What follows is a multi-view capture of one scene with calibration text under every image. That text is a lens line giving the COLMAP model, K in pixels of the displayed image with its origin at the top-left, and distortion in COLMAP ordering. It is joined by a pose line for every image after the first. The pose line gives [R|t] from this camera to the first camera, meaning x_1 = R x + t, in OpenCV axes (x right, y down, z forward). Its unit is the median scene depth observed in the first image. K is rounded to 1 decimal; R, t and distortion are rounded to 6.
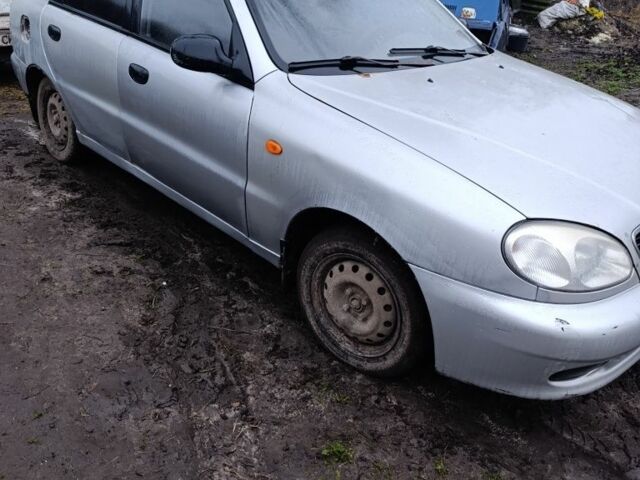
lens RADIAL K [[635.6, 0, 320.0], [0, 635.6, 240.0], [0, 0, 1]] dist [0.075402, -0.134146]
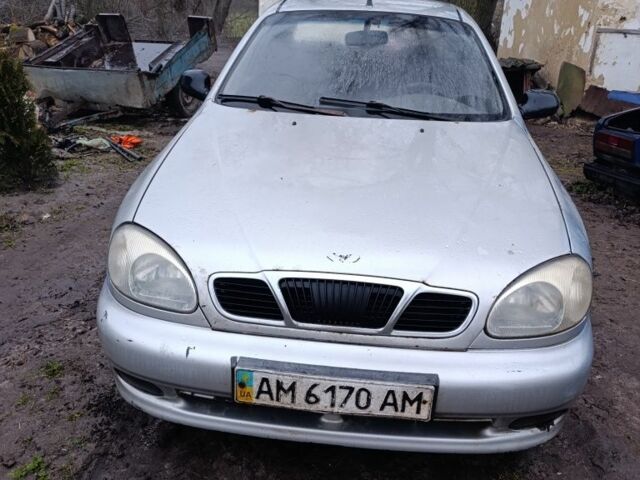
lens RADIAL K [[635.6, 0, 320.0], [0, 635.6, 240.0], [0, 0, 1]] dist [0.075402, -0.134146]
pose [[0.614000, 0.250086, -0.748639, 1.032485], [-0.343915, 0.938474, 0.031438, -0.115010], [0.710441, 0.238165, 0.662232, 0.373655]]
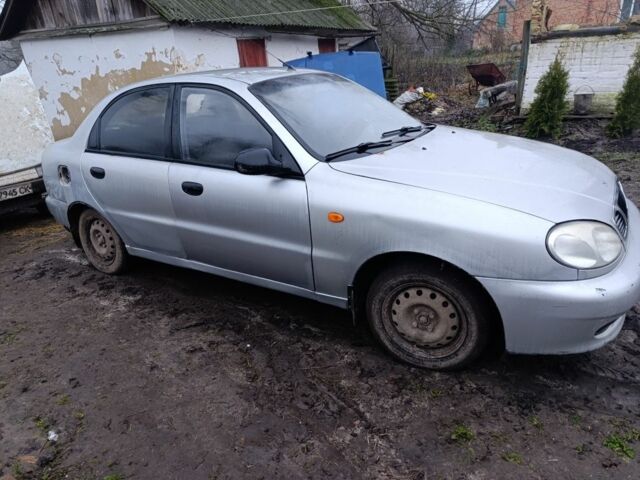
lens RADIAL K [[480.9, 0, 319.1], [0, 480.9, 231.6], [0, 0, 1]] dist [0.044482, -0.052851]
pose [[0.958535, -0.214904, 0.187154, -0.279504], [0.235589, 0.967087, -0.096123, -0.027810], [-0.160337, 0.136229, 0.977616, 0.035594]]
